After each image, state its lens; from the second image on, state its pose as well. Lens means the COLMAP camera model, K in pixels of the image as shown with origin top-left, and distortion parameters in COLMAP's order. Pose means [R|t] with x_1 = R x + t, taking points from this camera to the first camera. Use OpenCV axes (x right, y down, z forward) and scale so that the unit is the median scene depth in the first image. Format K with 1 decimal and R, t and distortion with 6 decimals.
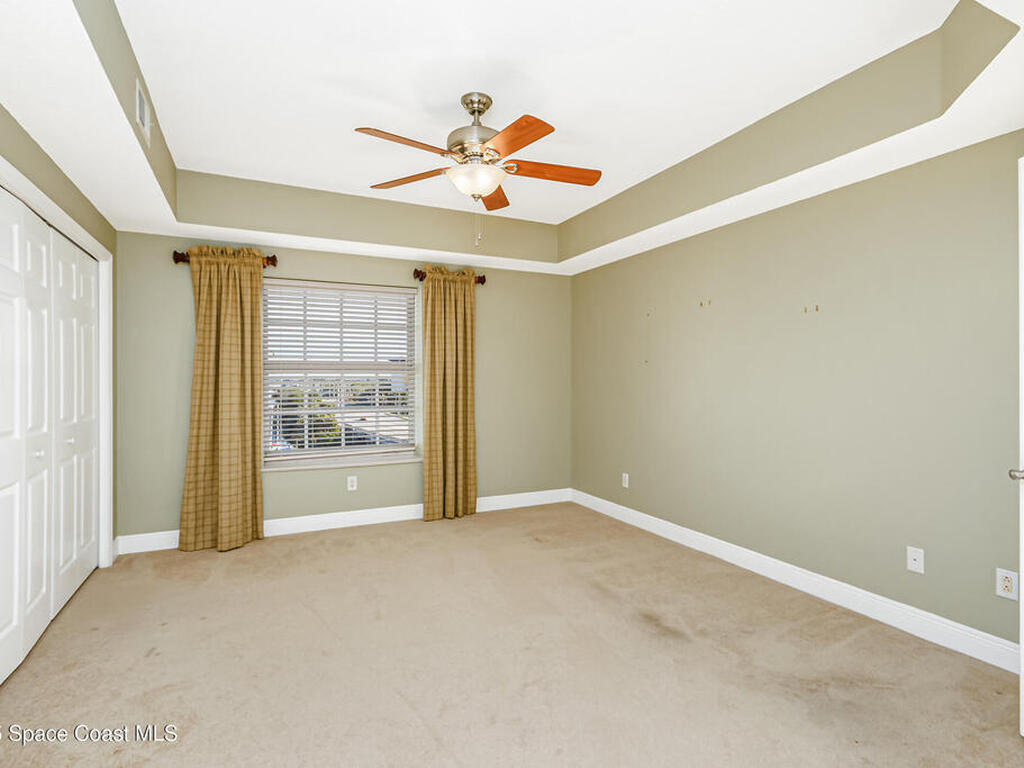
lens RADIAL K [[552.2, 0, 503.3], [0, 552.2, 381.7], [0, 0, 1]] dist [0.007347, 0.000096]
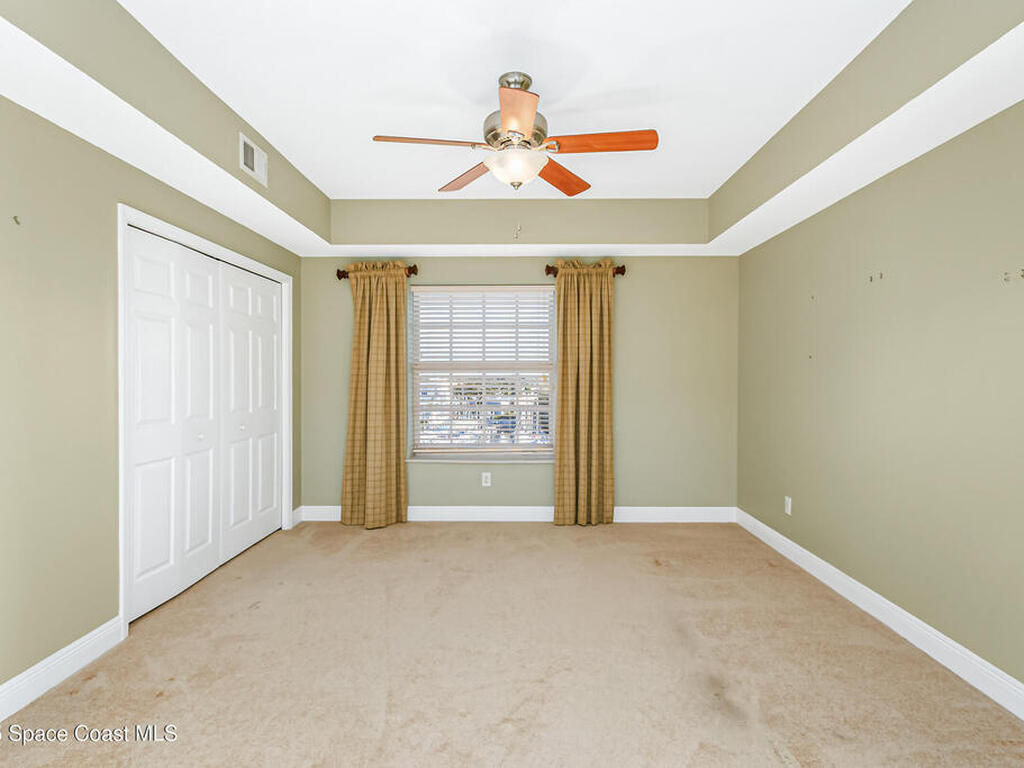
lens RADIAL K [[552.2, 0, 507.4], [0, 552.2, 380.0], [0, 0, 1]] dist [0.007347, 0.000096]
pose [[0.889191, 0.003991, -0.457519, 0.251865], [-0.003039, 0.999991, 0.002816, -0.004703], [0.457527, -0.001114, 0.889195, 0.112663]]
